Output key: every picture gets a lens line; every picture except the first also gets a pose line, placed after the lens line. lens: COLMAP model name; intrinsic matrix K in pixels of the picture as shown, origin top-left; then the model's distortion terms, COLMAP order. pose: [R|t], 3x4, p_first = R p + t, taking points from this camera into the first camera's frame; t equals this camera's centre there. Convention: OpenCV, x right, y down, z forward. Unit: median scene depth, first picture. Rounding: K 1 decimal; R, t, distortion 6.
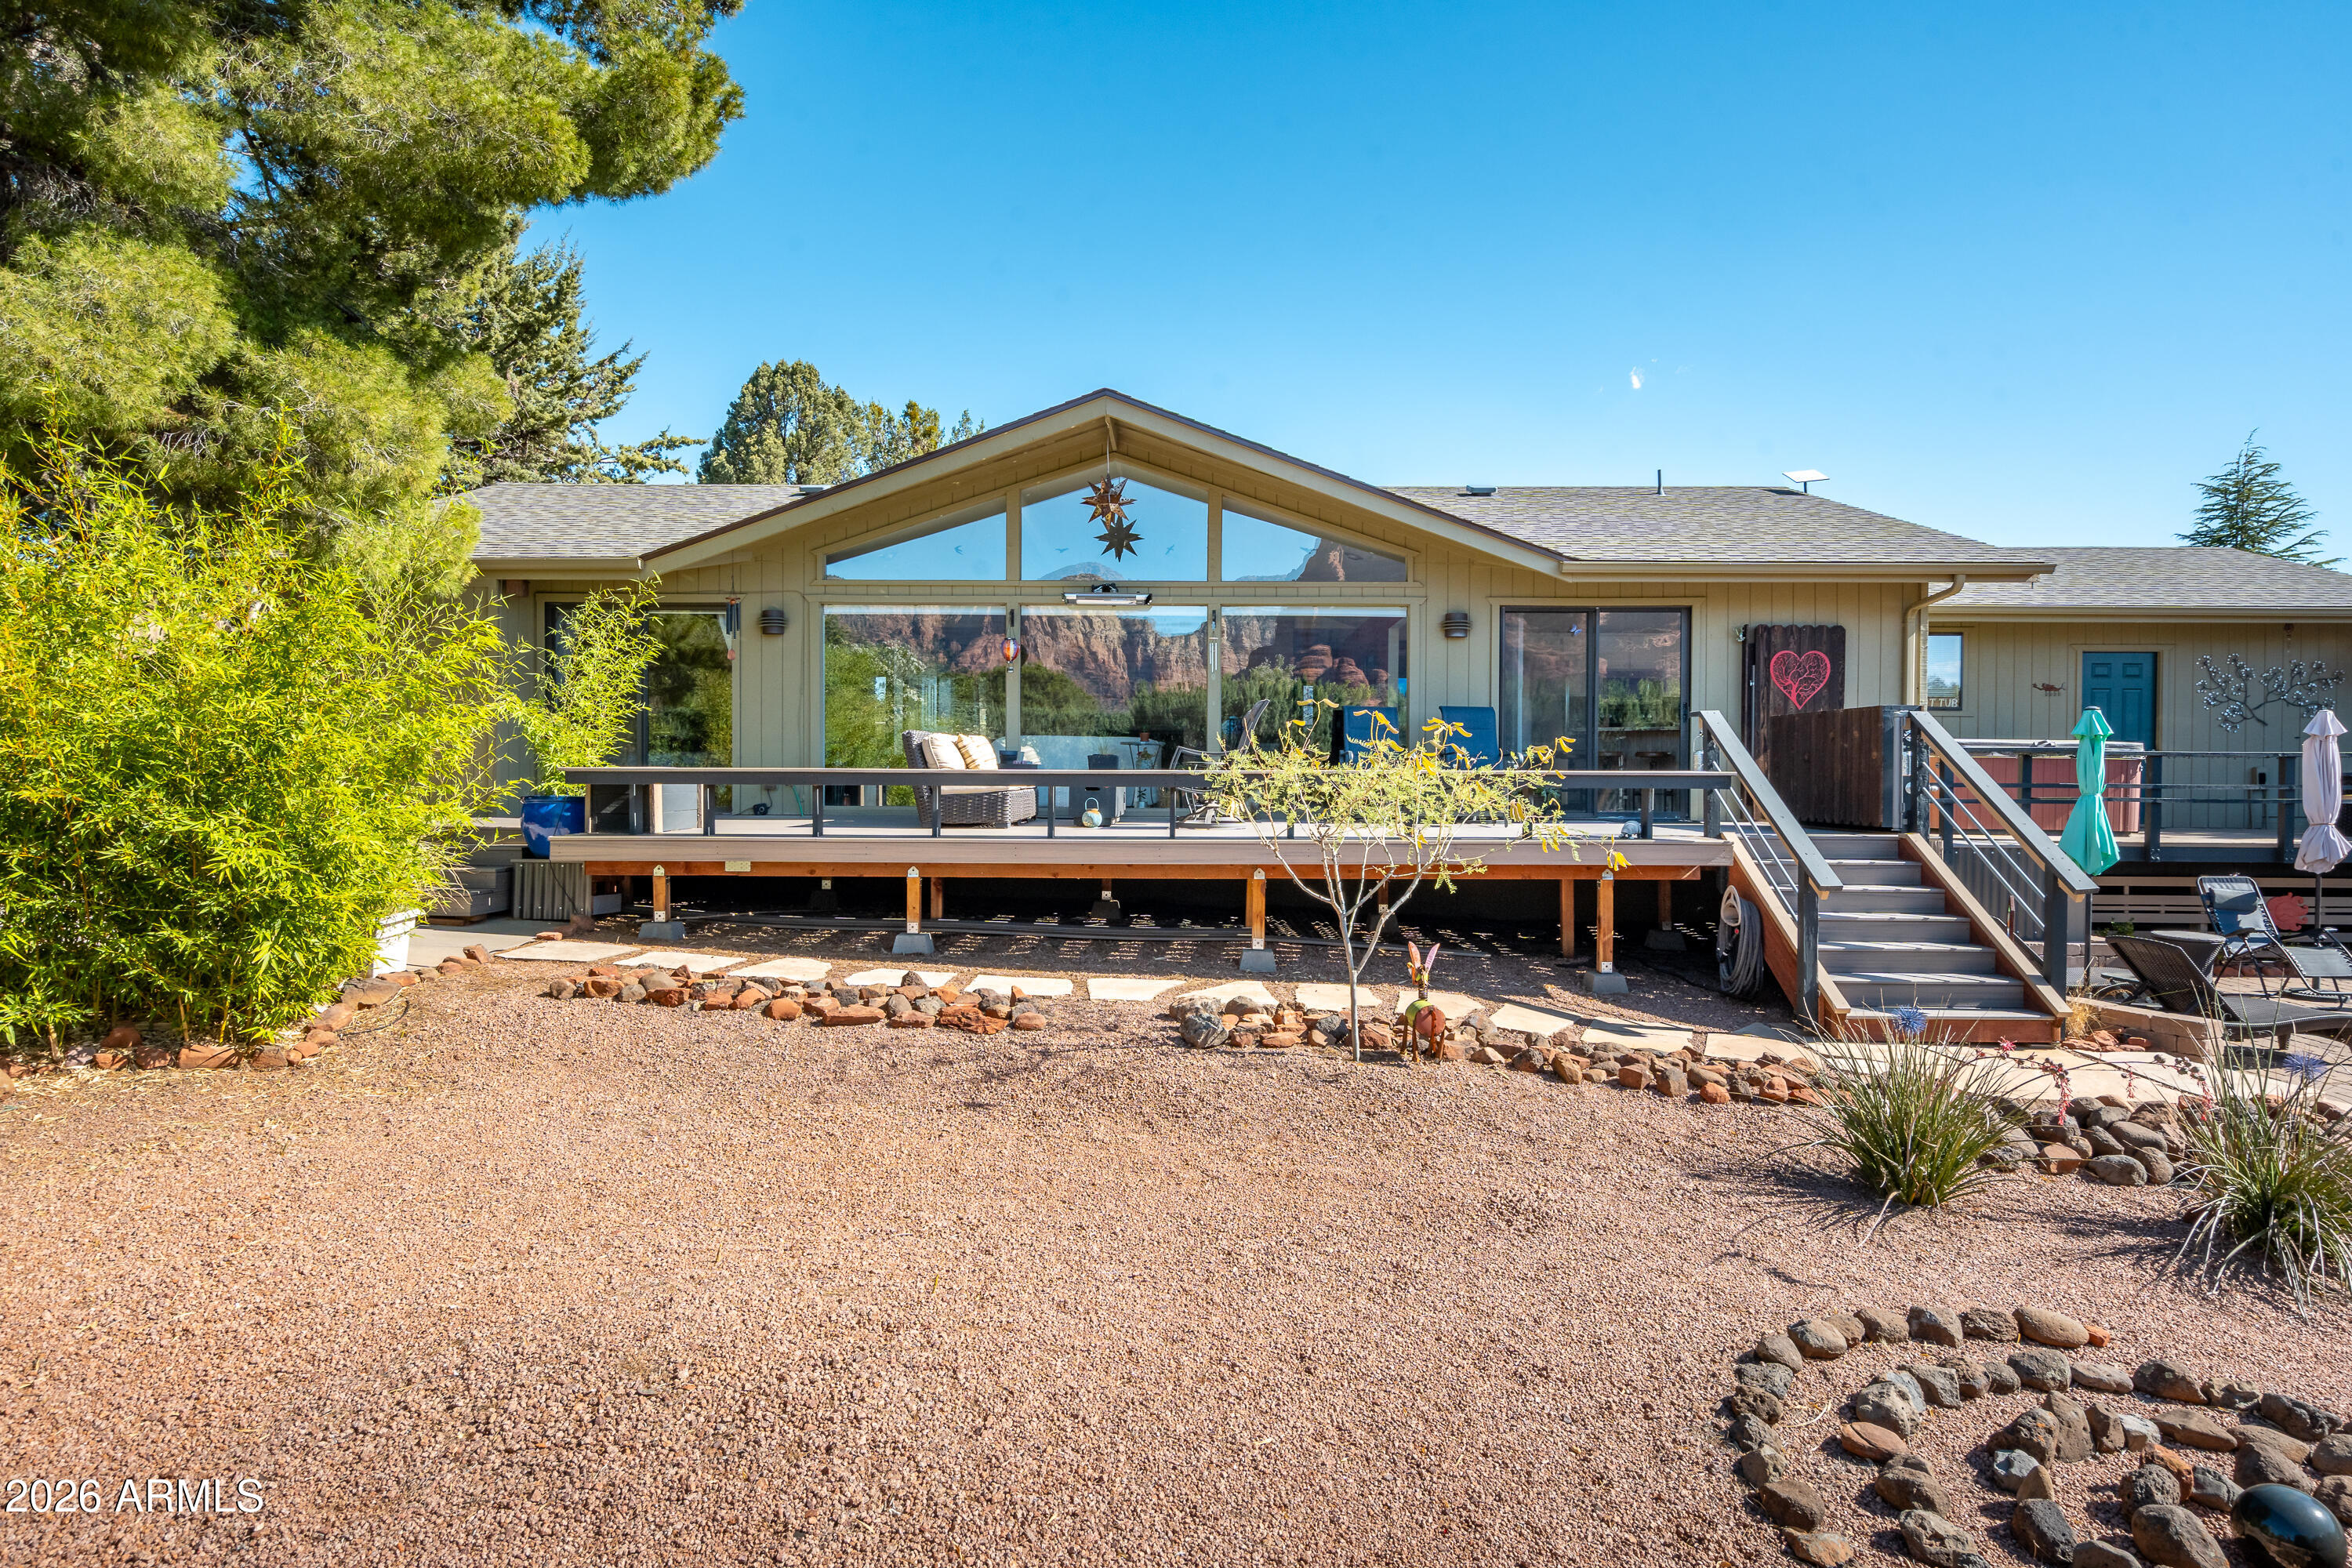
lens RADIAL K [[1352.4, 0, 1176.1], [0, 1352.4, 790.7], [0, 0, 1]] dist [0.015046, 0.000933]
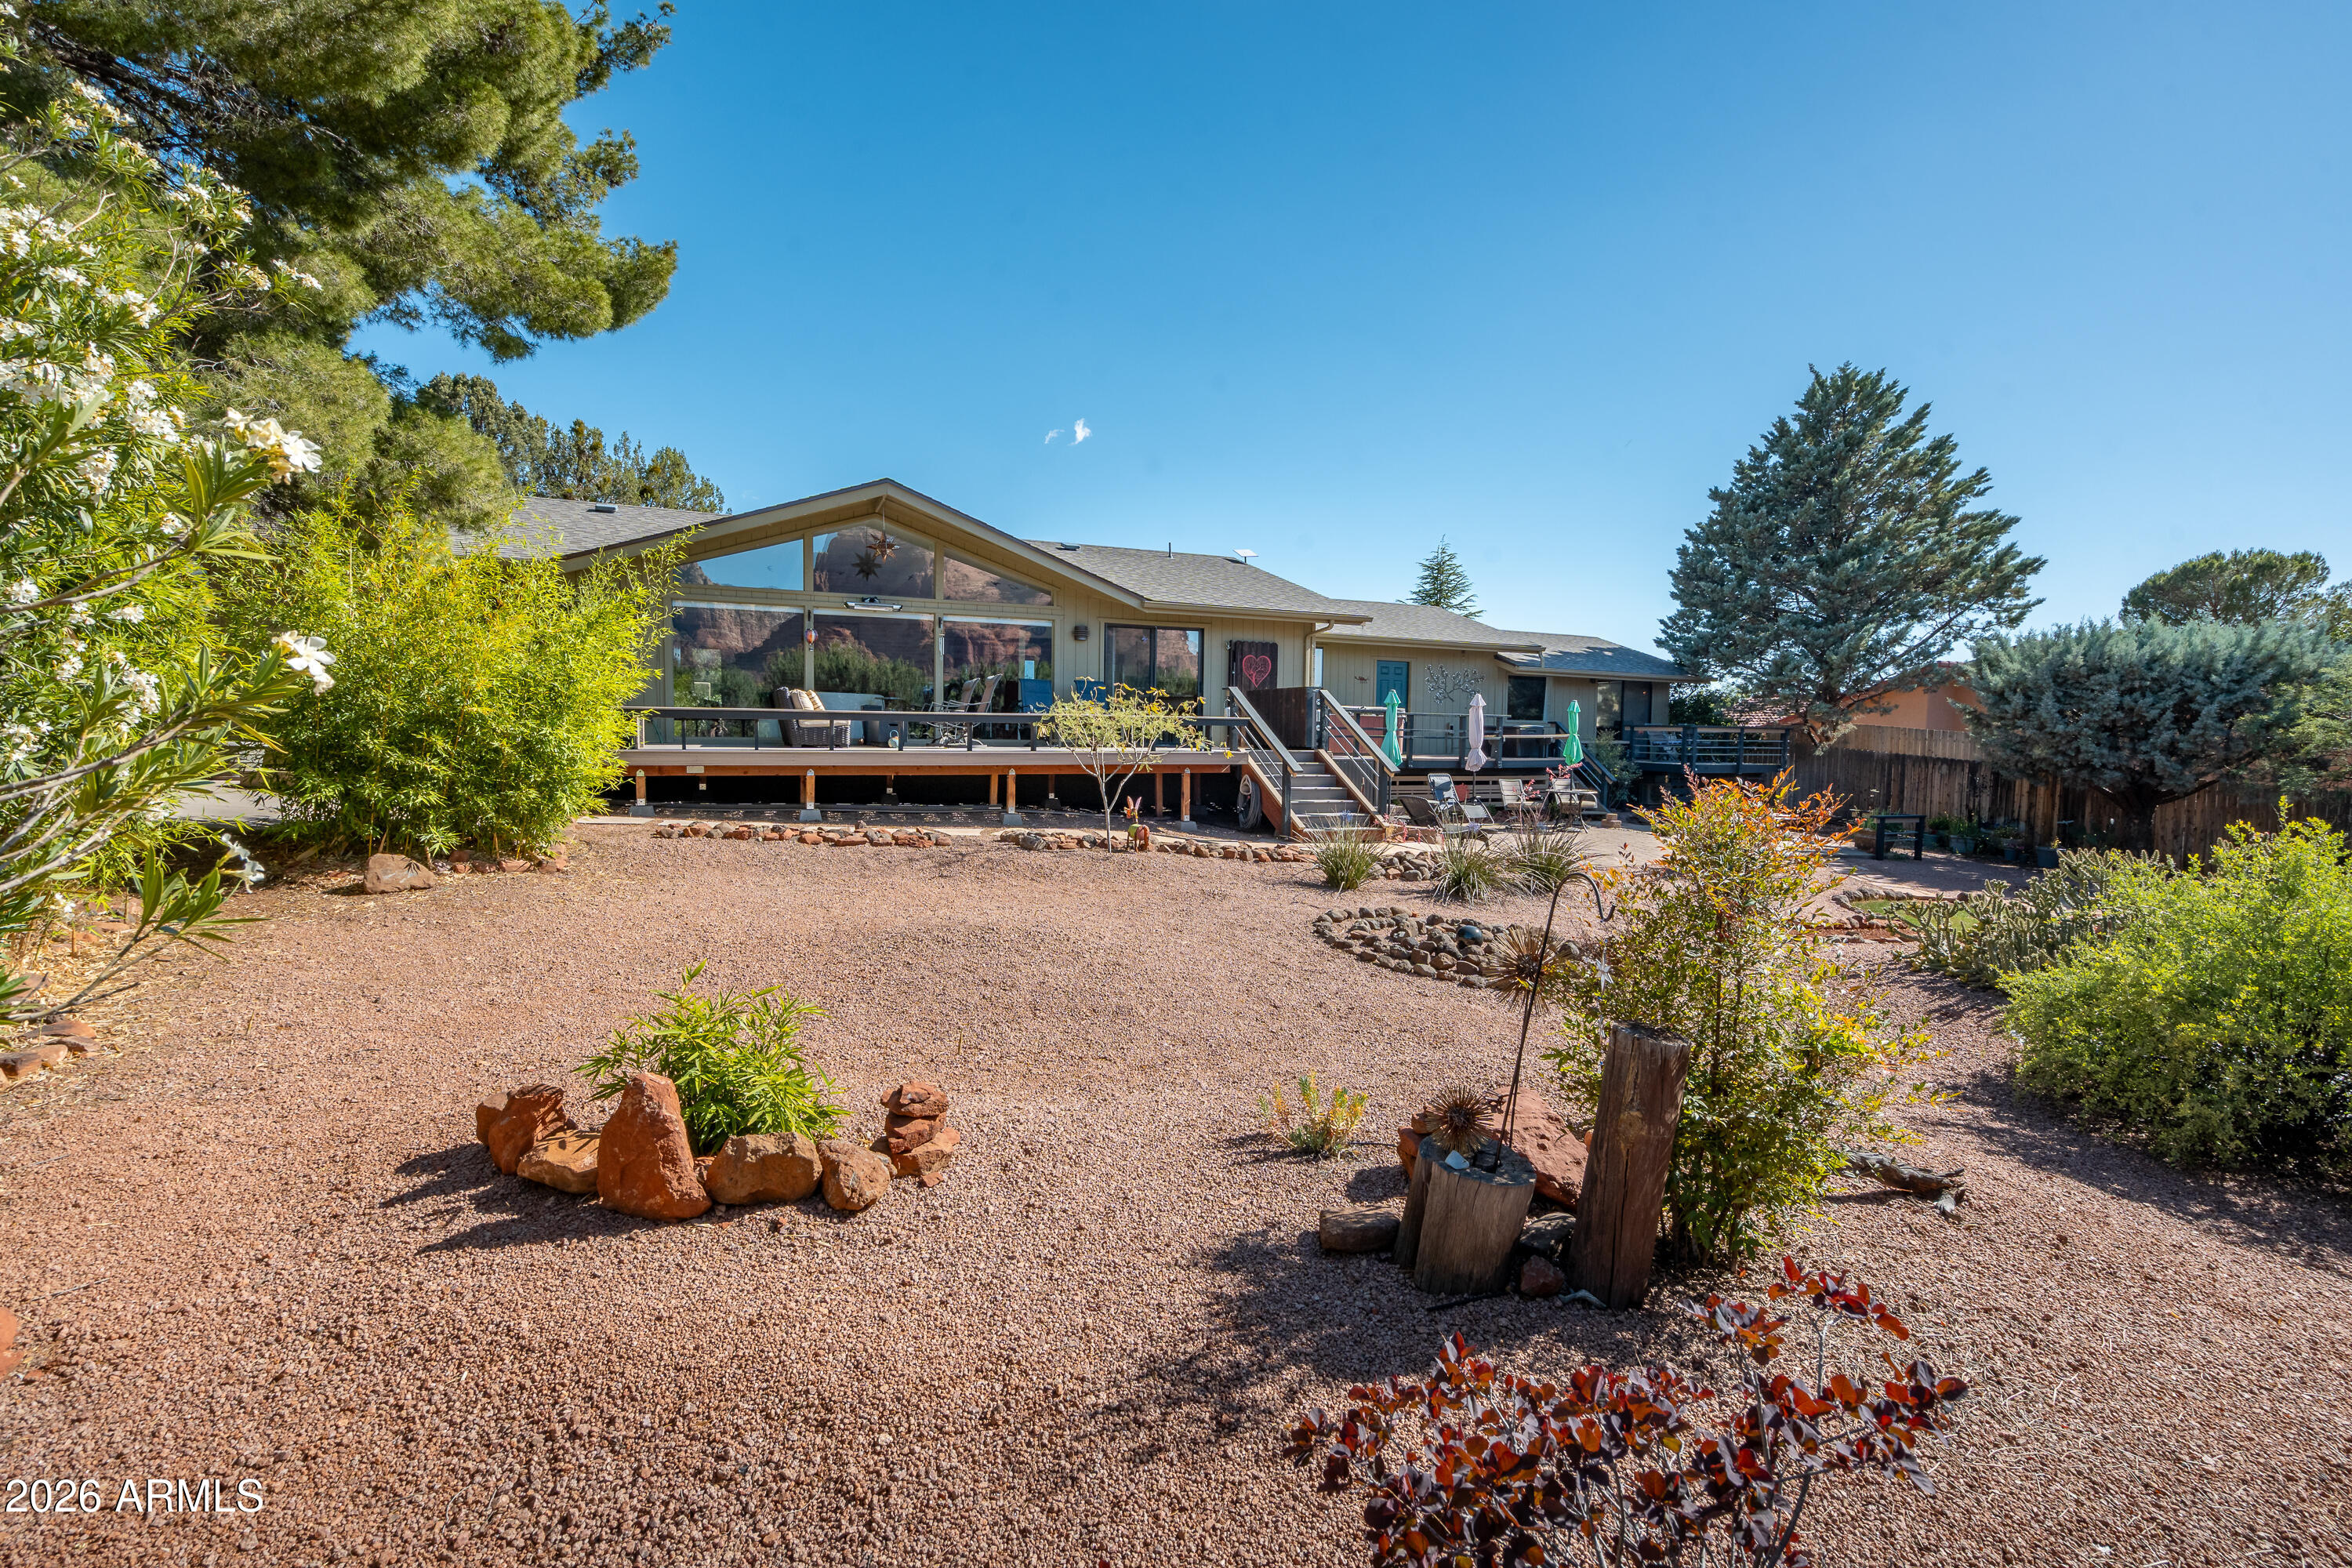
lens RADIAL K [[1059.7, 0, 1176.0], [0, 1059.7, 779.6], [0, 0, 1]] dist [-0.000348, -0.000628]
pose [[0.910875, -0.011306, 0.412528, -0.307745], [-0.002877, 0.999426, 0.033743, 0.022734], [-0.412673, -0.031922, 0.910320, -0.356450]]
